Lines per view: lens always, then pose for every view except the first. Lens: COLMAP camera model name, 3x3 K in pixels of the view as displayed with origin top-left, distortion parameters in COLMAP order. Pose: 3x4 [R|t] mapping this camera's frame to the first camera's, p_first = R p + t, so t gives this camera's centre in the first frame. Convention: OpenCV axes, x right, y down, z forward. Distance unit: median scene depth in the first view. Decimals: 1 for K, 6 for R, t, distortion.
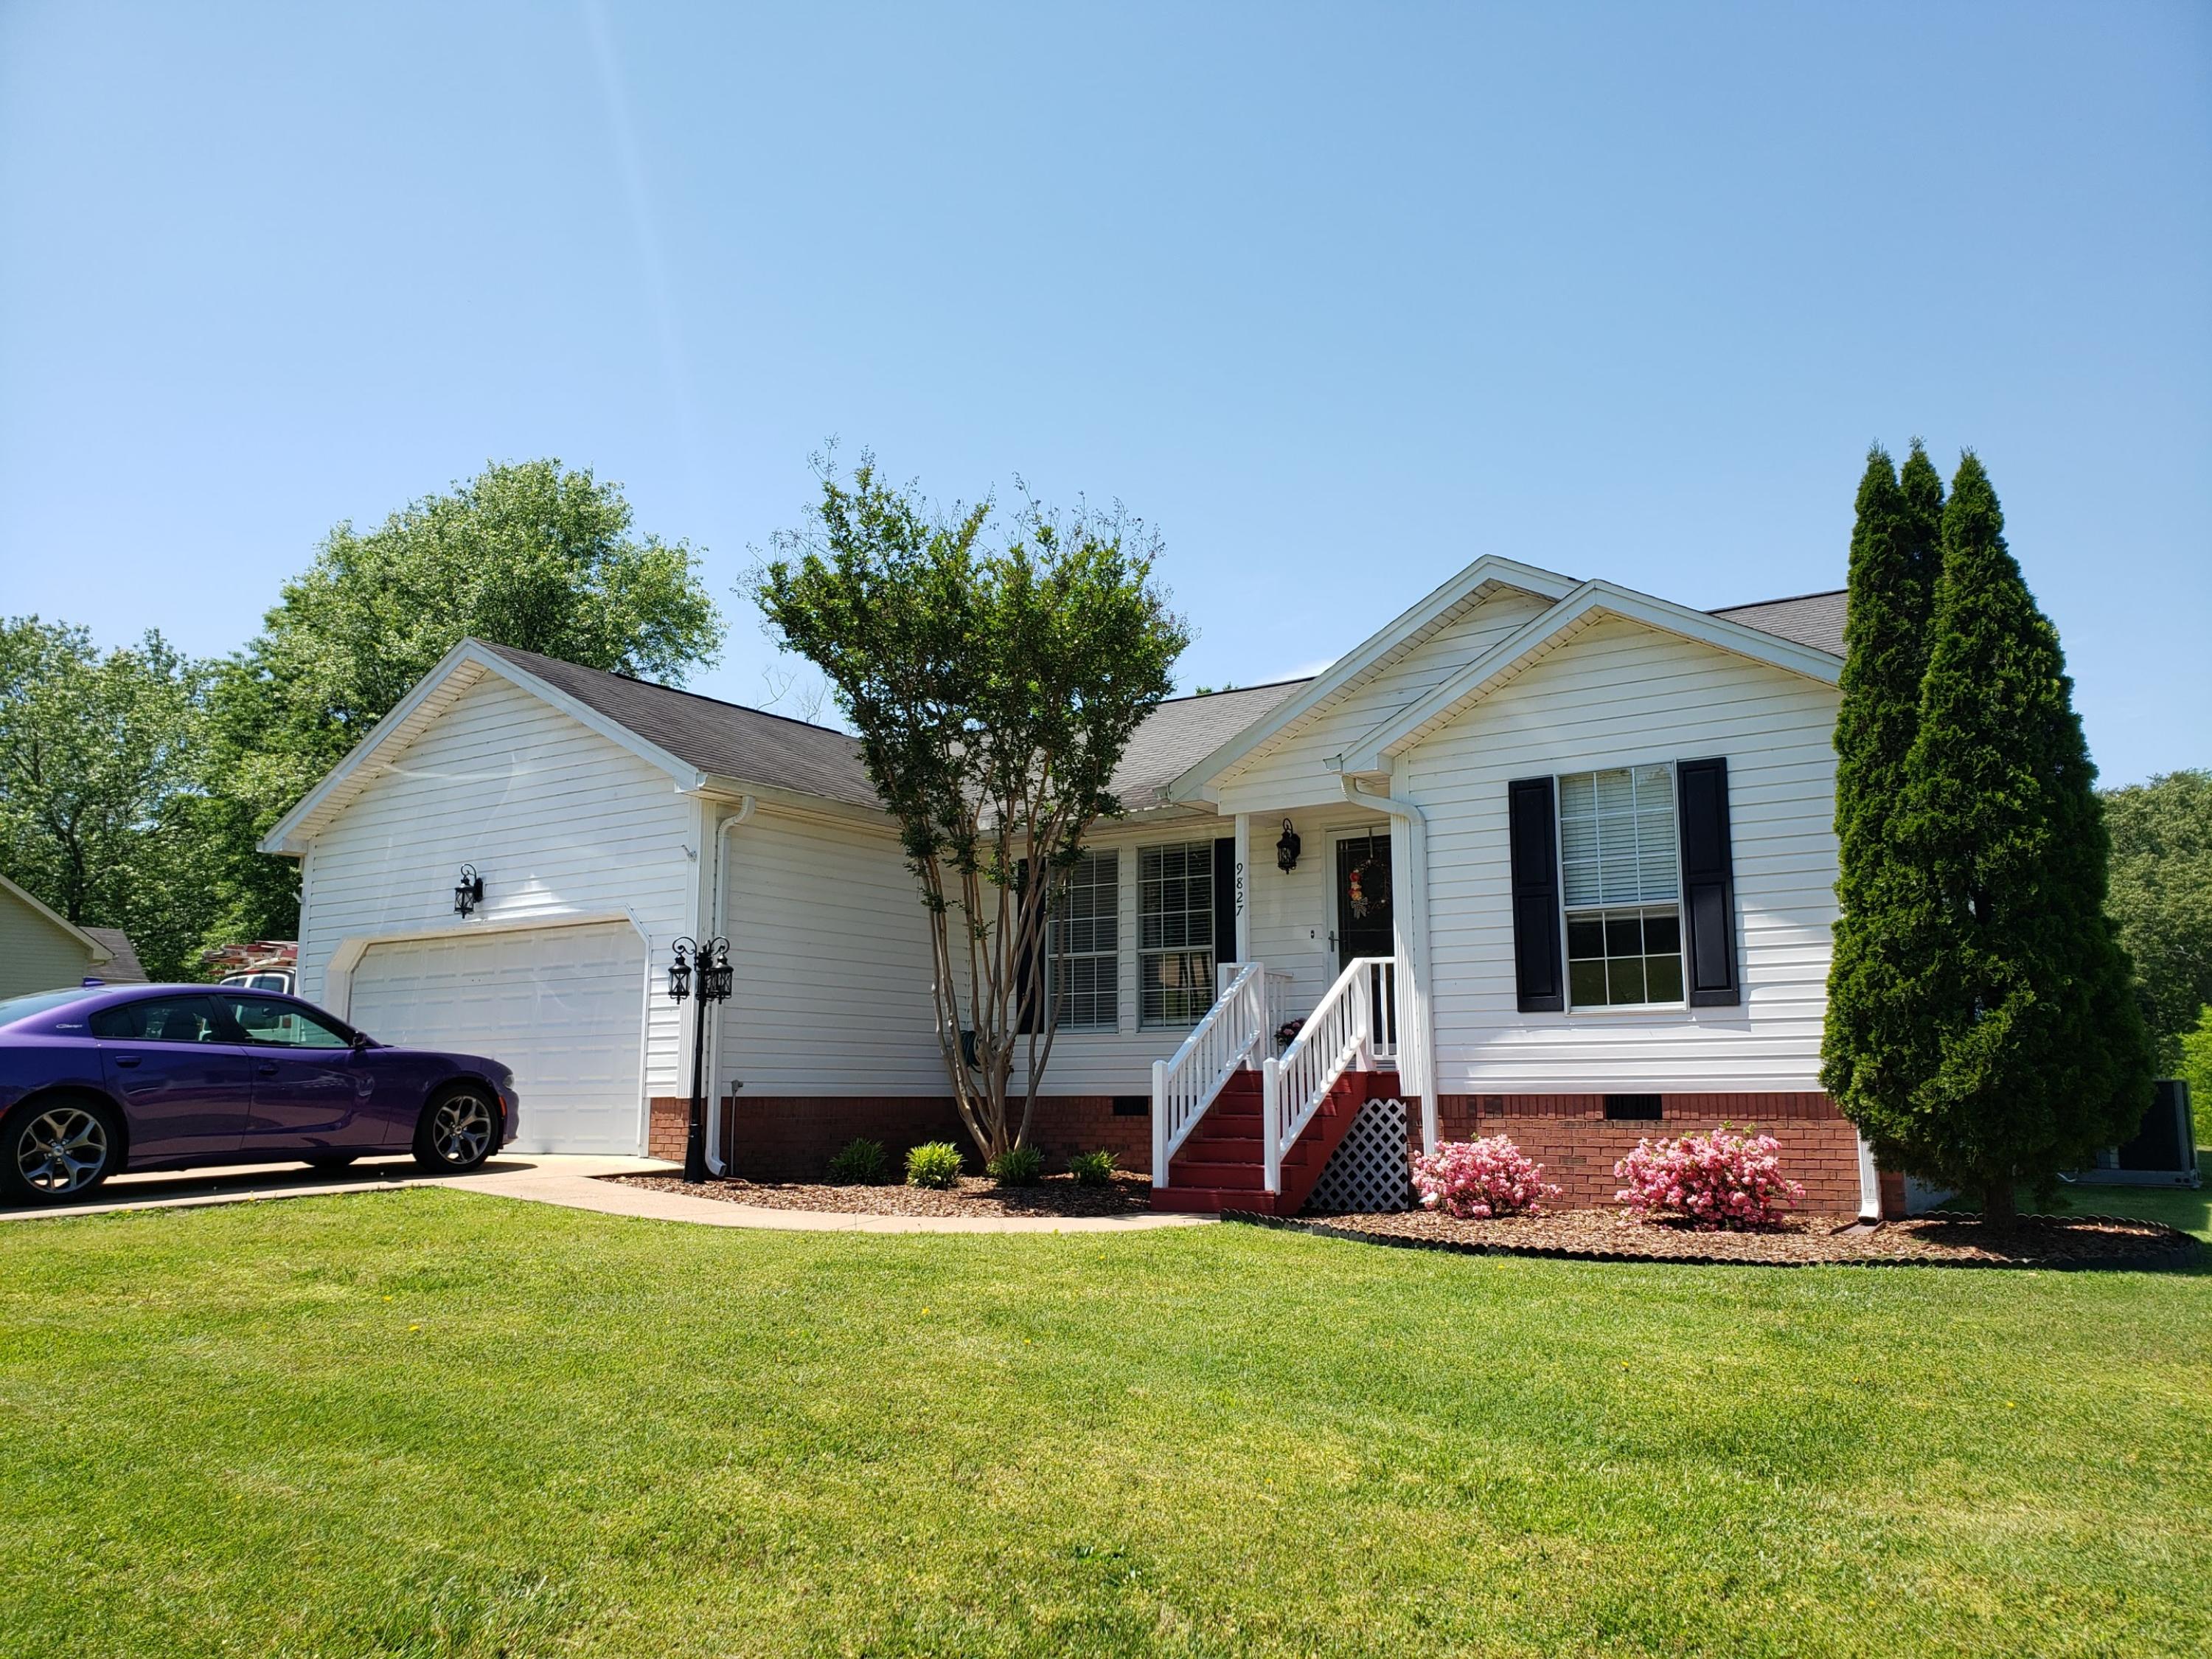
lens RADIAL K [[1674.7, 0, 1106.0], [0, 1674.7, 829.5], [0, 0, 1]] dist [0.030391, -0.007005]
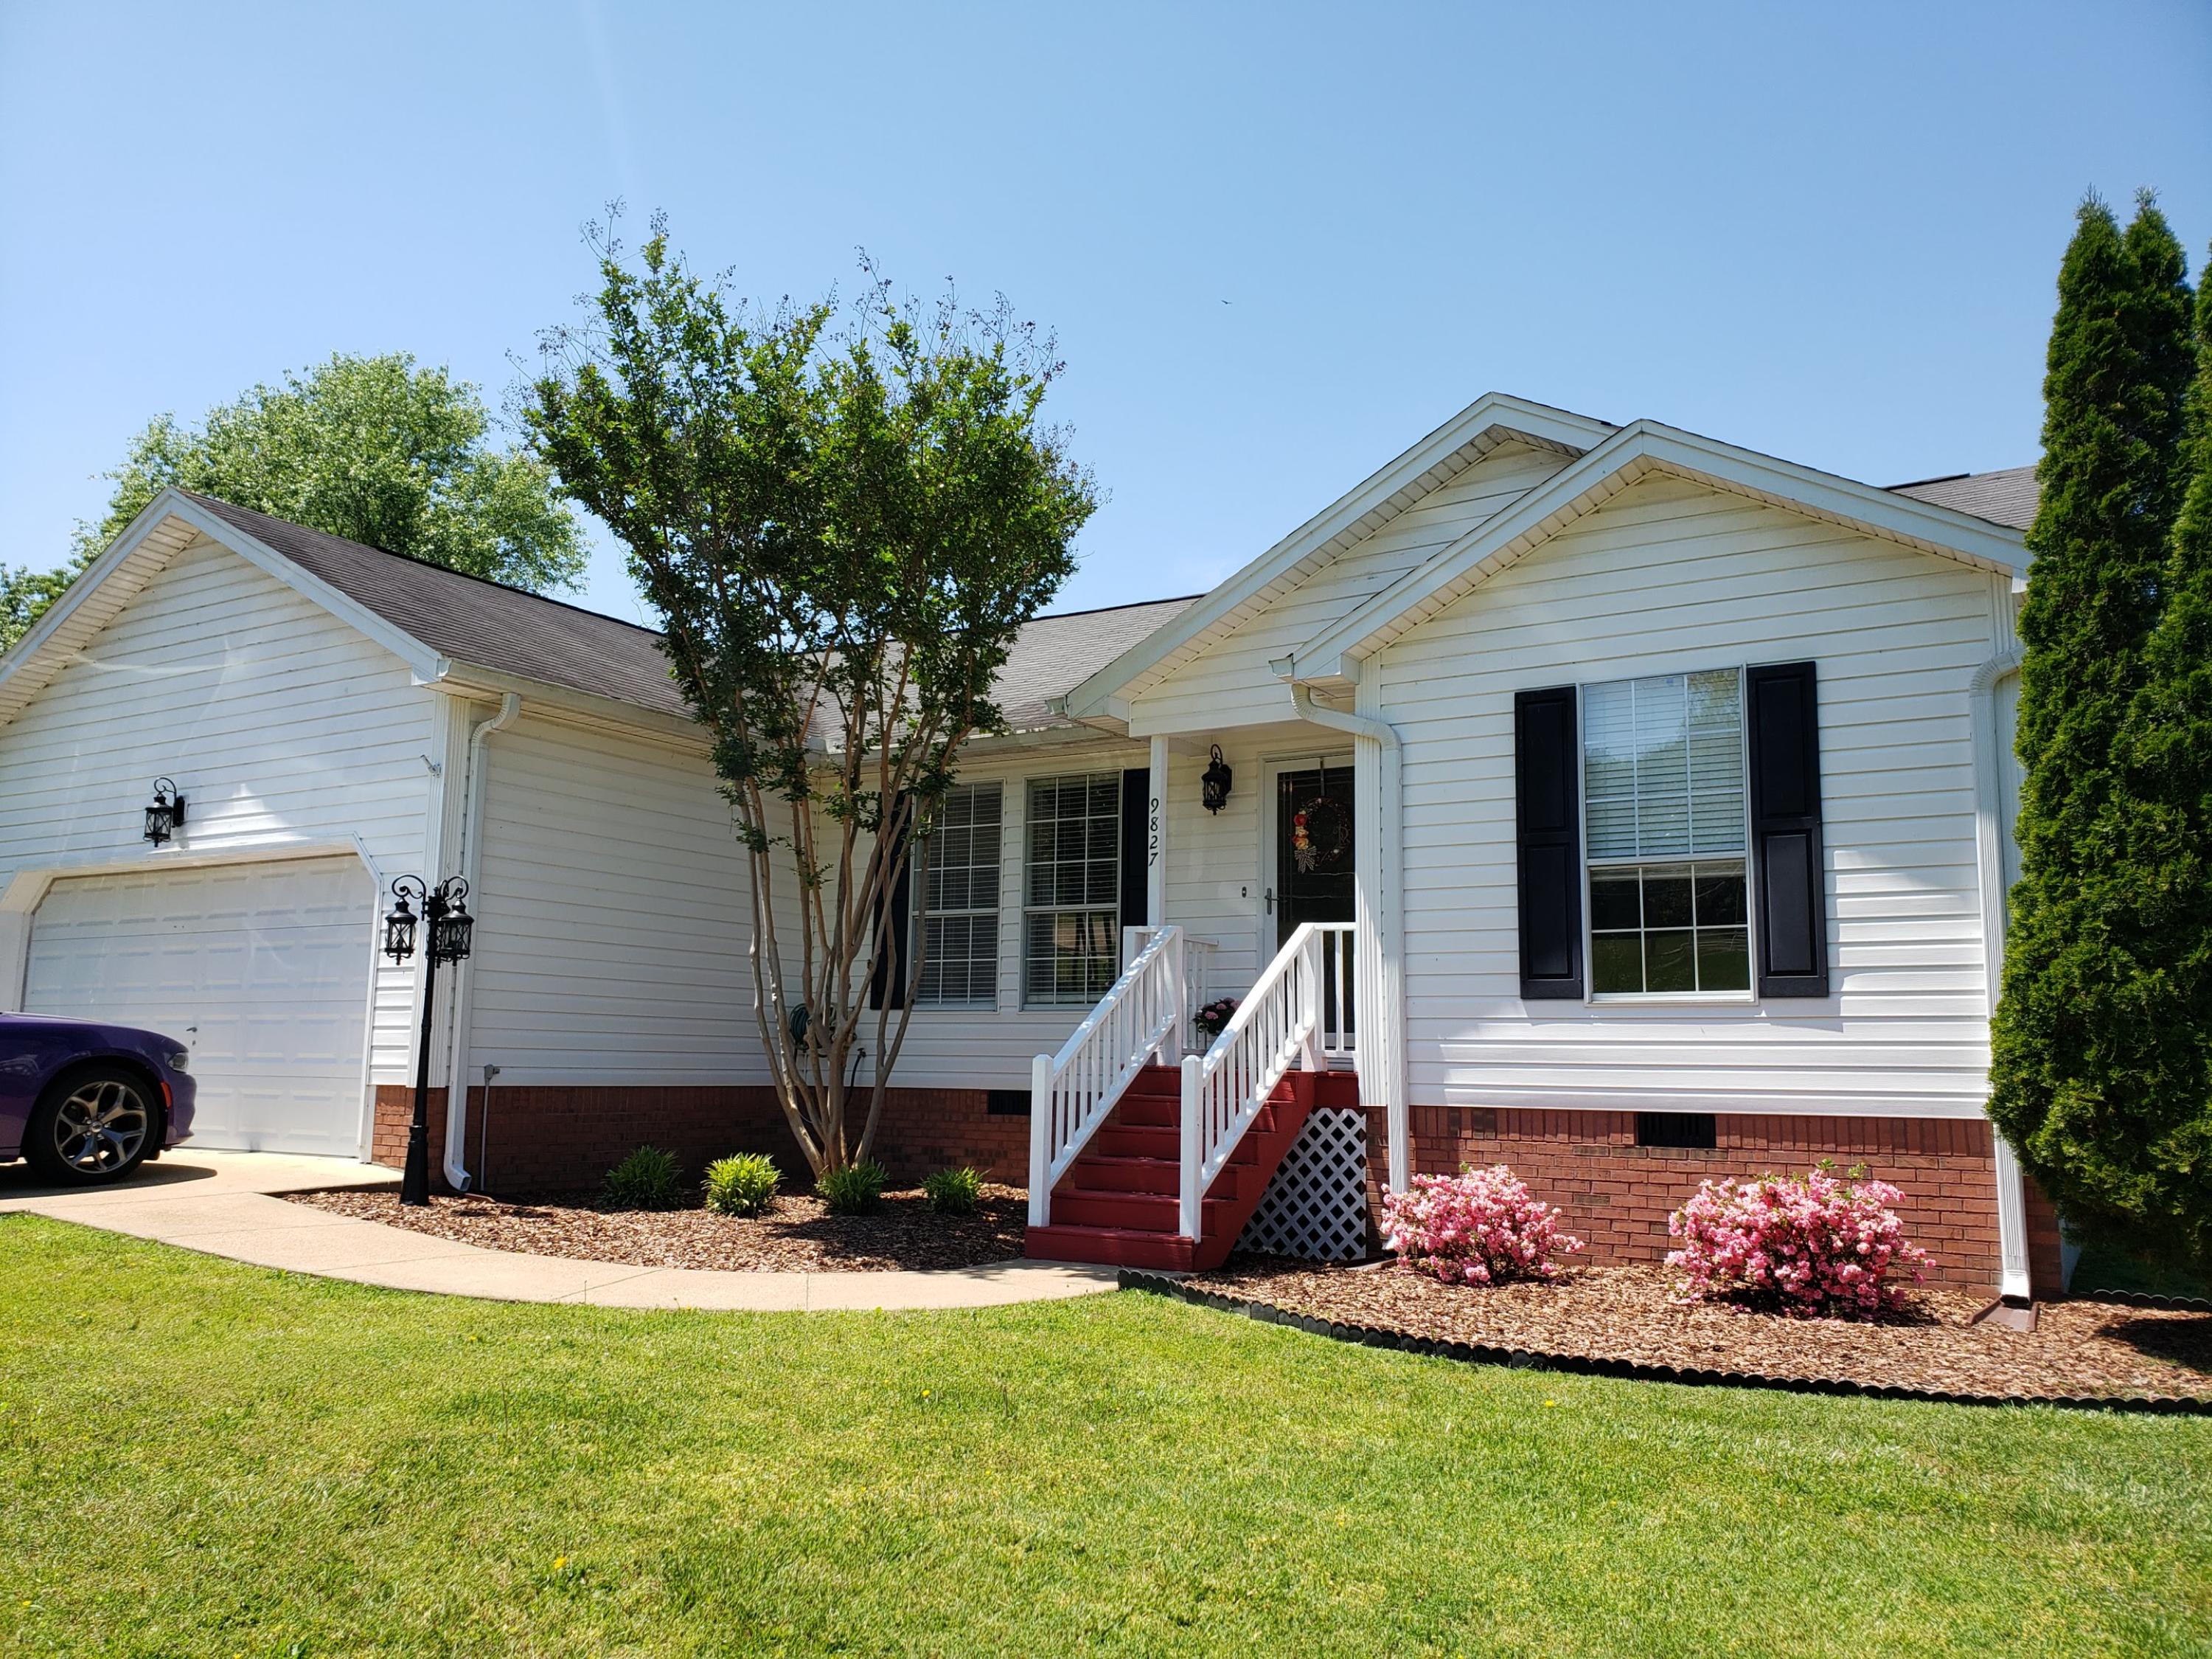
lens RADIAL K [[1772.2, 0, 1030.8], [0, 1772.2, 823.2], [0, 0, 1]] dist [-0.050216, 0.101283]
pose [[0.999685, 0.021798, 0.012468, 0.014410], [-0.022081, 0.999491, 0.023034, 0.016208], [-0.011960, -0.023302, 0.999657, 0.207349]]
